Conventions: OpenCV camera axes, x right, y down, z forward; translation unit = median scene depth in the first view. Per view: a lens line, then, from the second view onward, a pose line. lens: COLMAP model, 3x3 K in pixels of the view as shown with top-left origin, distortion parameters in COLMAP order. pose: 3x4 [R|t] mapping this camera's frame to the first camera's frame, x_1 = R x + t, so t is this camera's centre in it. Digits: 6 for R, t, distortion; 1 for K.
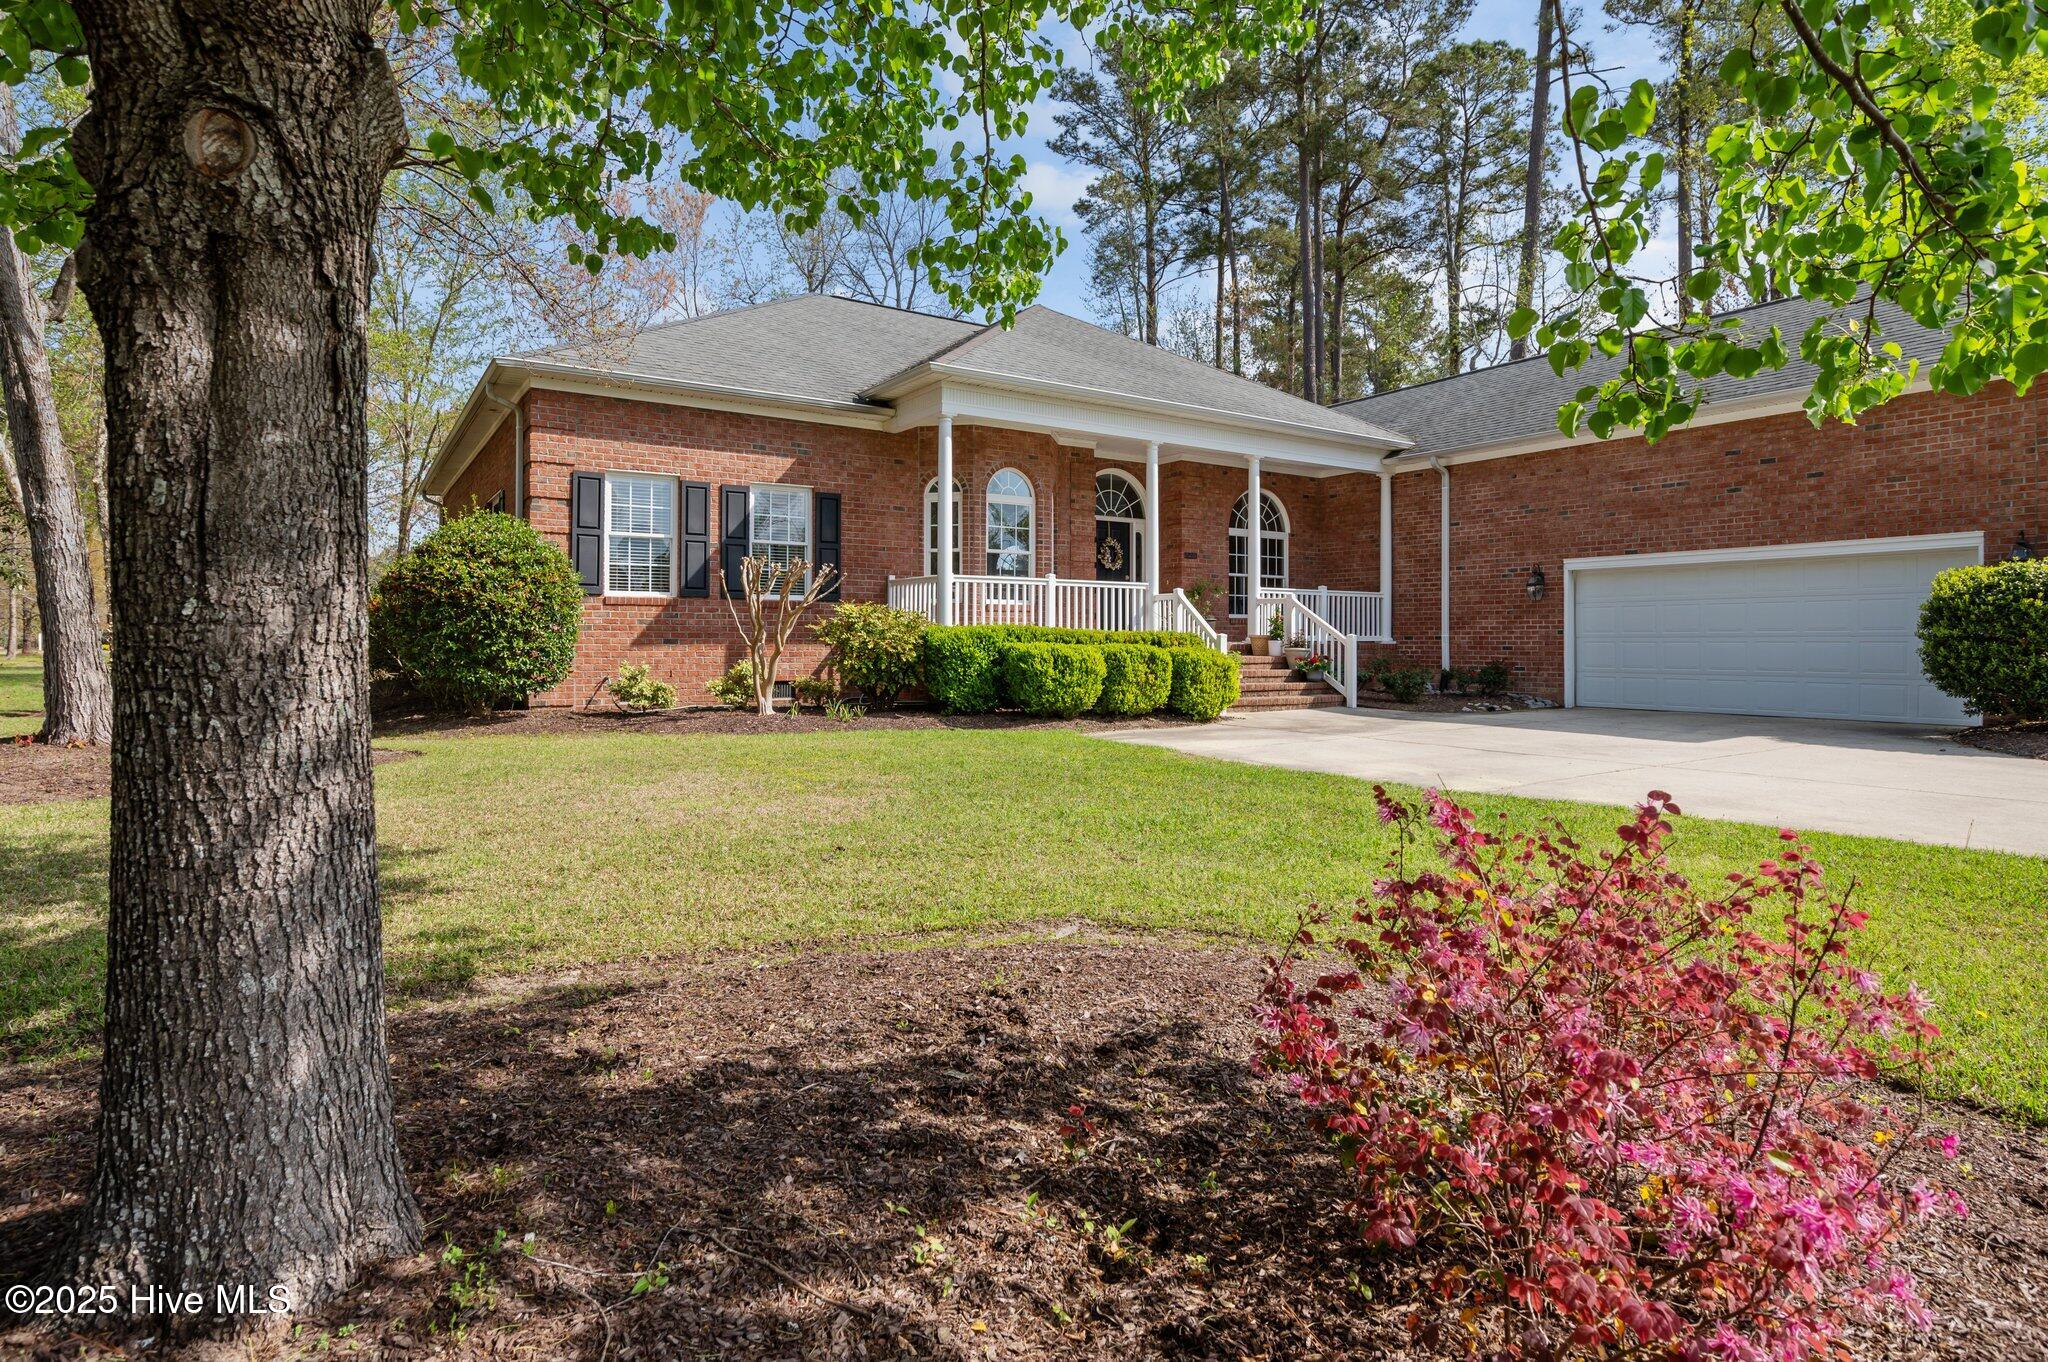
lens RADIAL K [[1045.9, 0, 1024.0], [0, 1045.9, 681.0], [0, 0, 1]] dist [-0.000684, -0.000023]
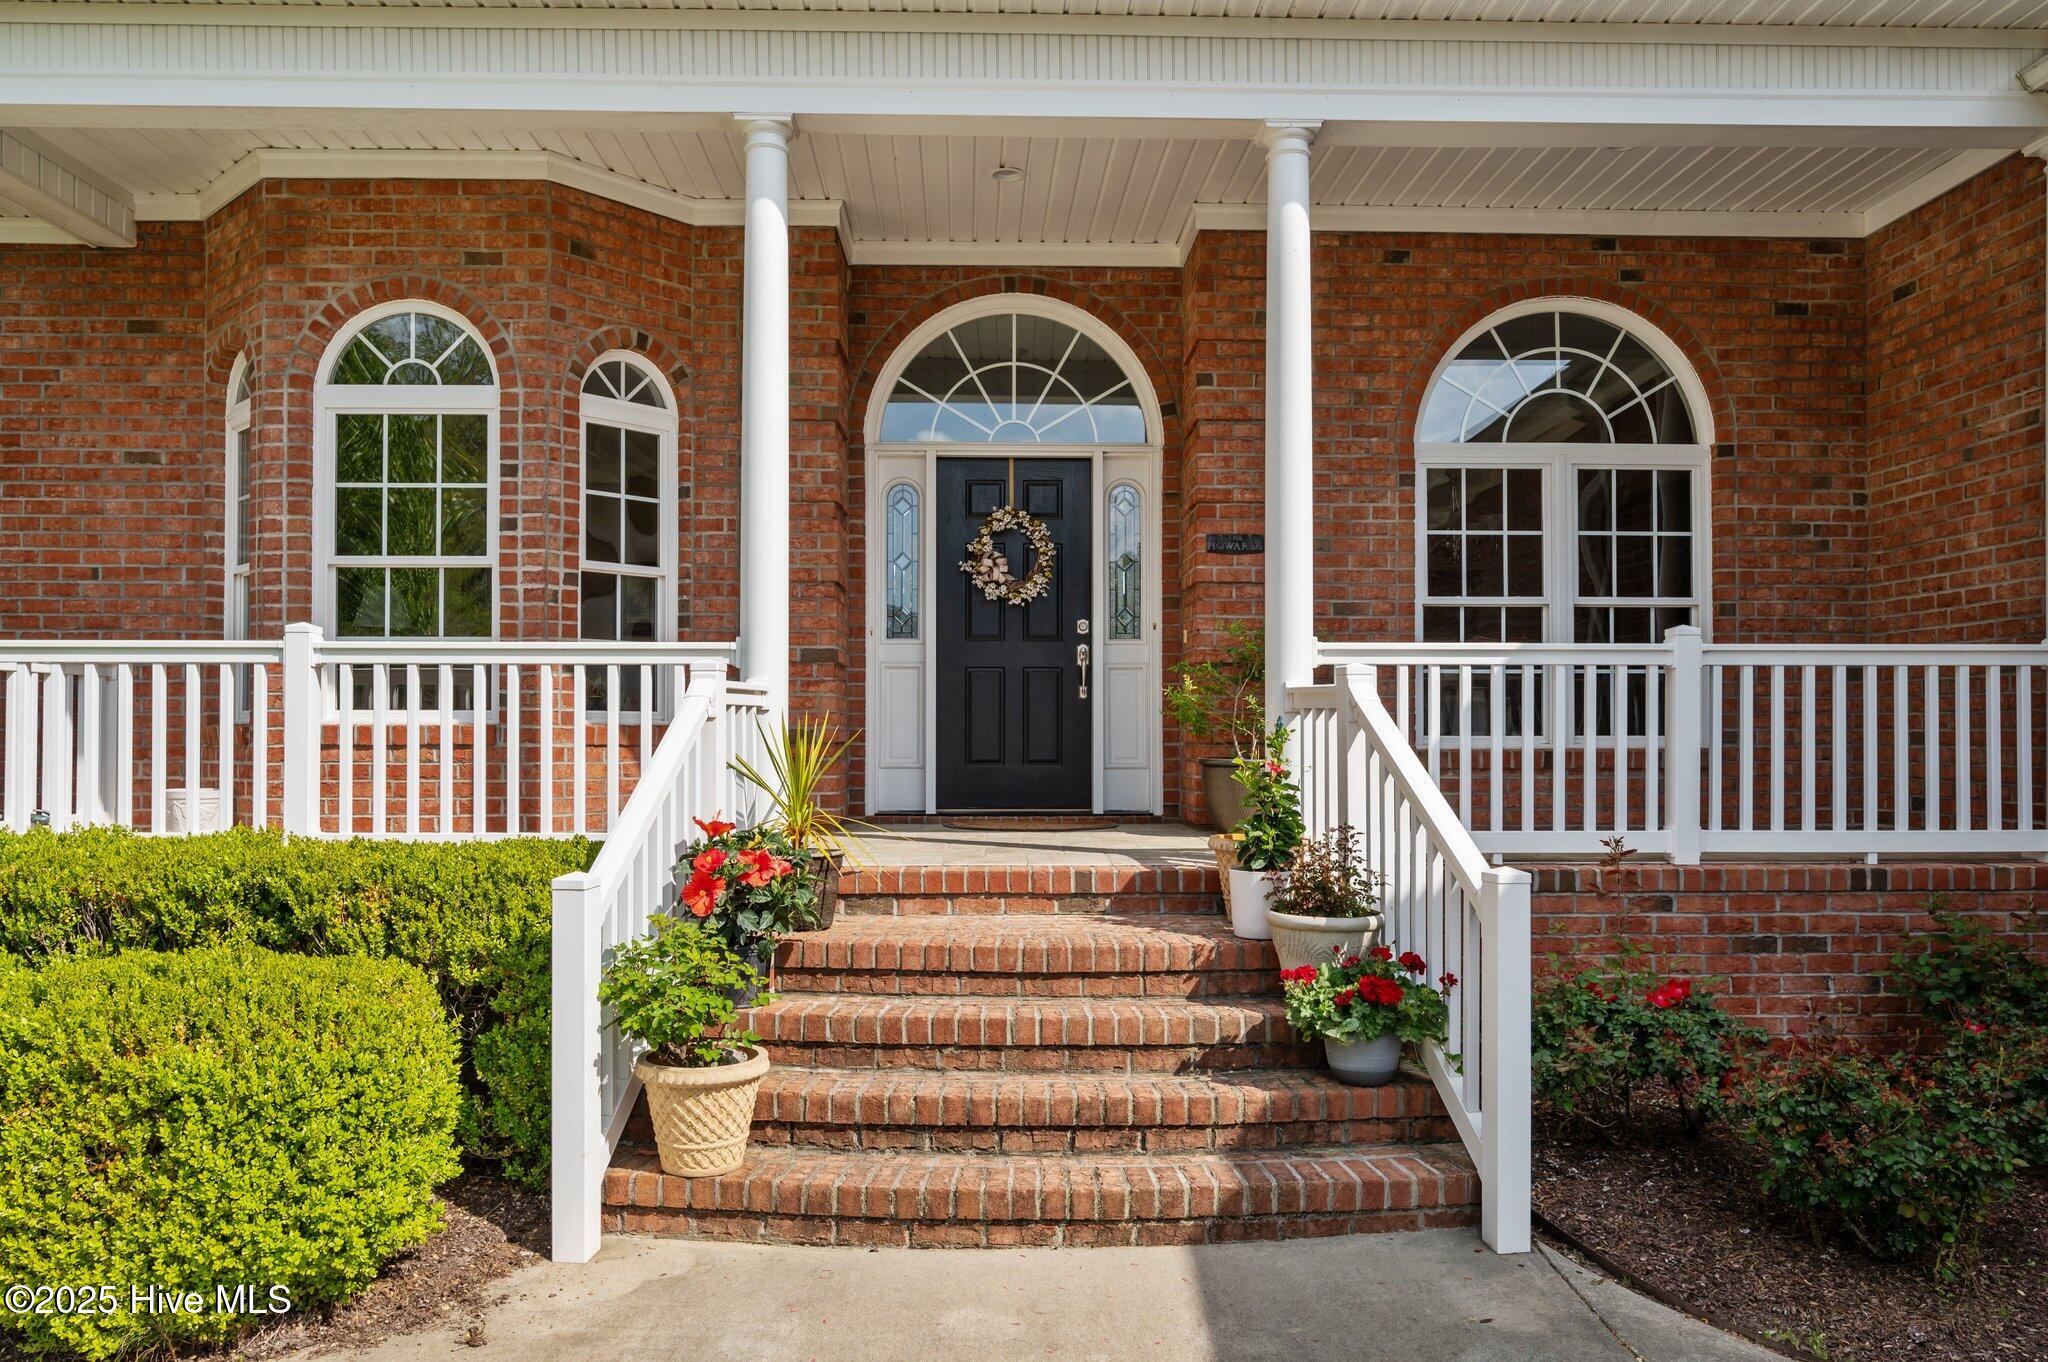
lens RADIAL K [[1470.9, 0, 1026.3], [0, 1470.9, 734.8], [0, 0, 1]] dist [-0.003184, -0.000527]
pose [[0.852138, -0.001747, -0.523314, 0.432922], [-0.019410, 0.999201, -0.034941, -0.066339], [0.522957, 0.039932, 0.851423, 0.815783]]
